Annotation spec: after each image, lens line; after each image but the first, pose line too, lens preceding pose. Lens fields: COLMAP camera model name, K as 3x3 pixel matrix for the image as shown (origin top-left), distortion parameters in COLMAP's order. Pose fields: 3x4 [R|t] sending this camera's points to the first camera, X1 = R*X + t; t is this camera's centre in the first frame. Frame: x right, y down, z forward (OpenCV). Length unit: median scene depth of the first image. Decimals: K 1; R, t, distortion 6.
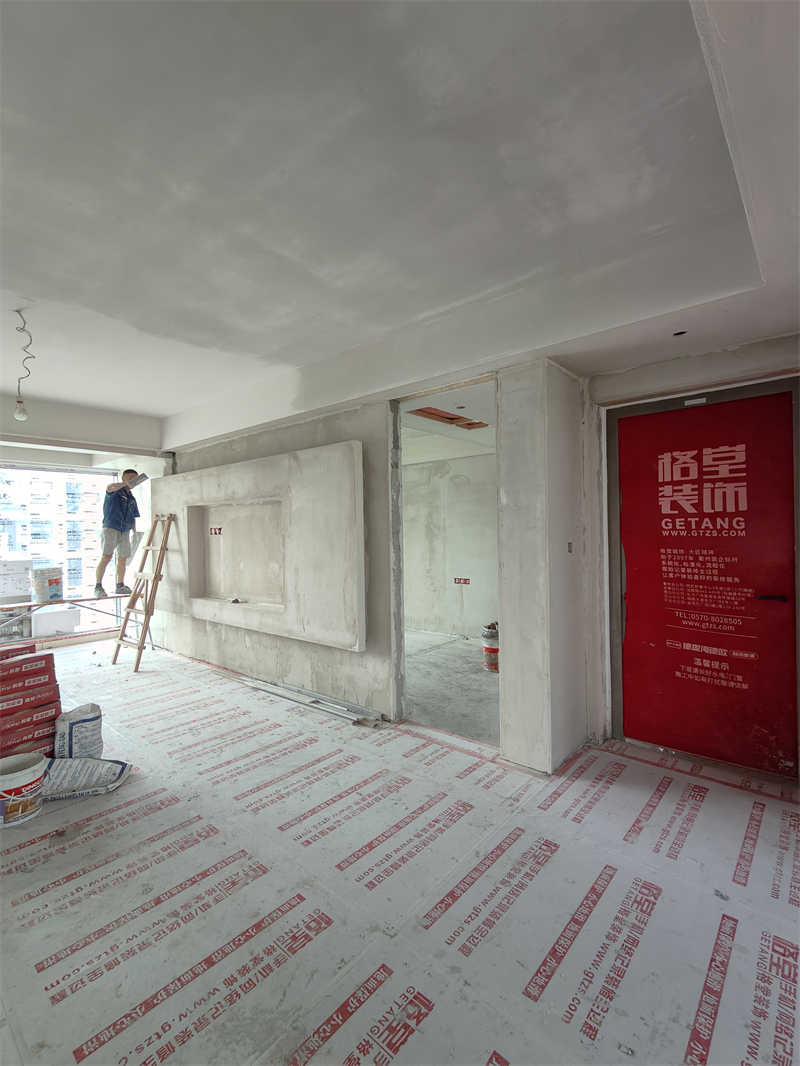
lens RADIAL K [[489.5, 0, 402.3], [0, 489.5, 532.4], [0, 0, 1]] dist [-0.004720, 0.002473]
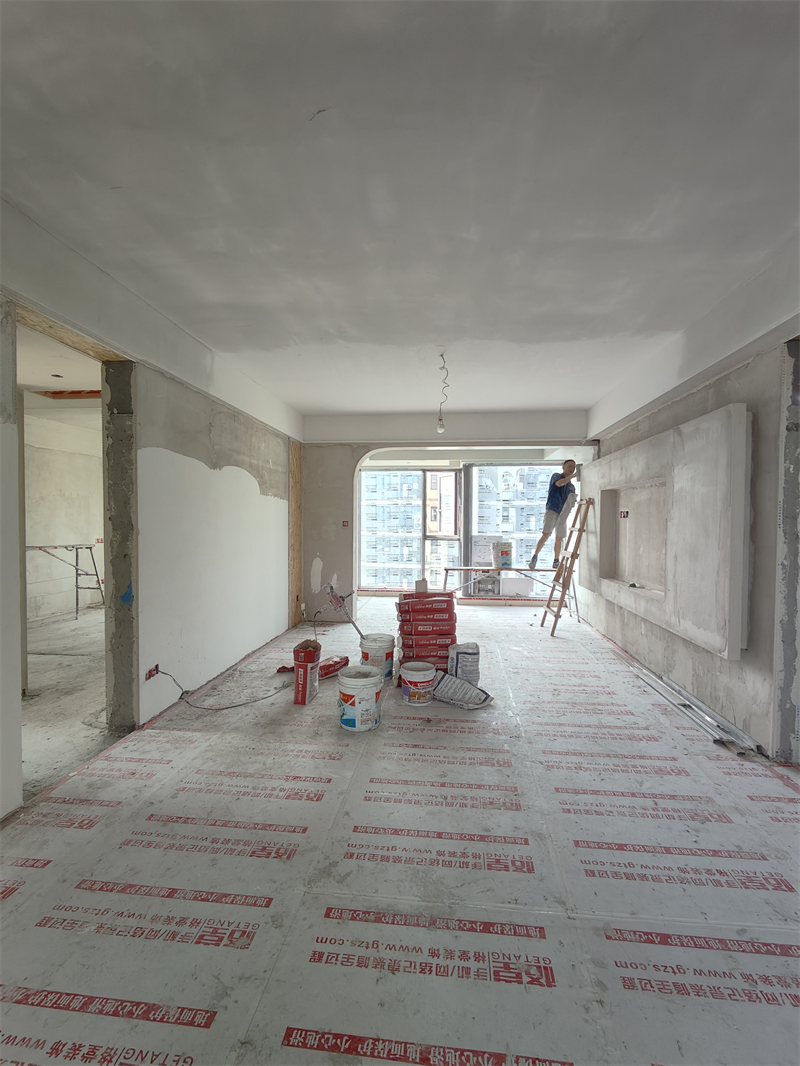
lens RADIAL K [[489.5, 0, 402.3], [0, 489.5, 532.4], [0, 0, 1]] dist [-0.004720, 0.002473]
pose [[0.572271, 0.040241, -0.819077, 0.296659], [-0.016869, 0.999162, 0.037302, 0.007571], [0.819891, -0.007530, 0.572470, 0.083763]]
